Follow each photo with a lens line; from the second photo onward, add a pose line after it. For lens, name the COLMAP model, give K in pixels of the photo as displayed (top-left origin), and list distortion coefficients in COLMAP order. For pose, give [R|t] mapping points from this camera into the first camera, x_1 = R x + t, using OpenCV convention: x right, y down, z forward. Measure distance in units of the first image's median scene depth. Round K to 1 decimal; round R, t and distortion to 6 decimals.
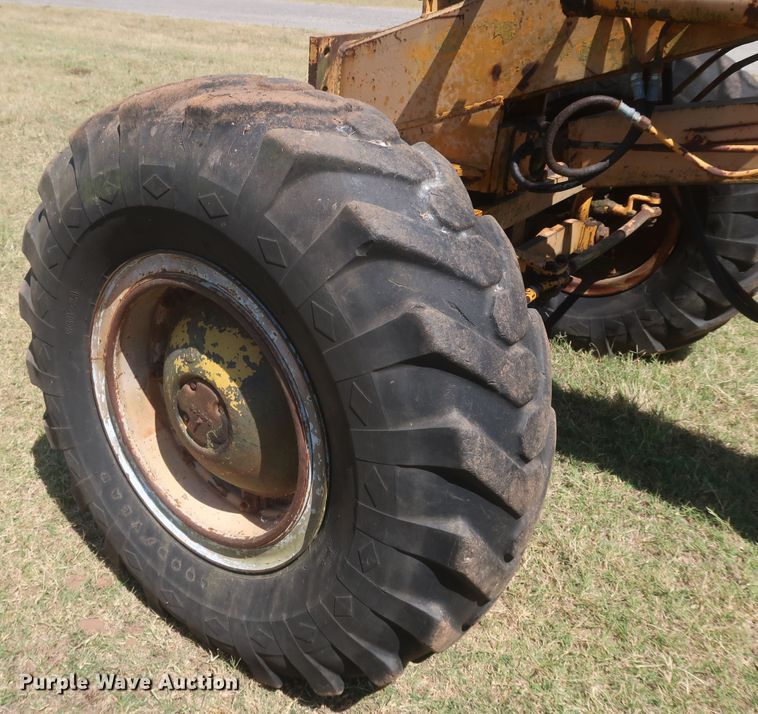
lens RADIAL K [[876.7, 0, 518.3], [0, 876.7, 398.7], [0, 0, 1]] dist [-0.024733, 0.009464]
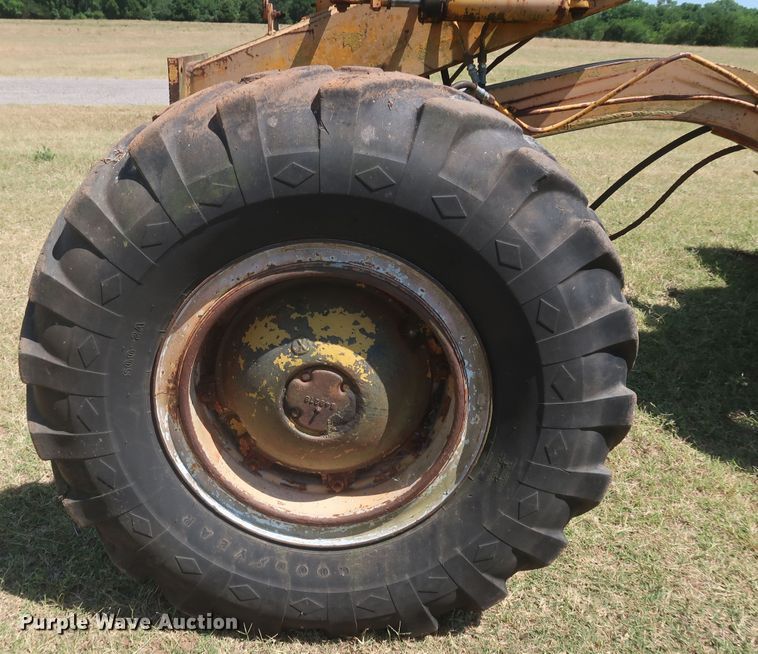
lens RADIAL K [[731.2, 0, 379.3], [0, 731.2, 343.3], [0, 0, 1]] dist [-0.013186, -0.006713]
pose [[0.775599, -0.268846, 0.571112, -0.797136], [0.314204, 0.949143, 0.020095, -0.043075], [-0.547469, 0.163860, 0.820626, 0.270355]]
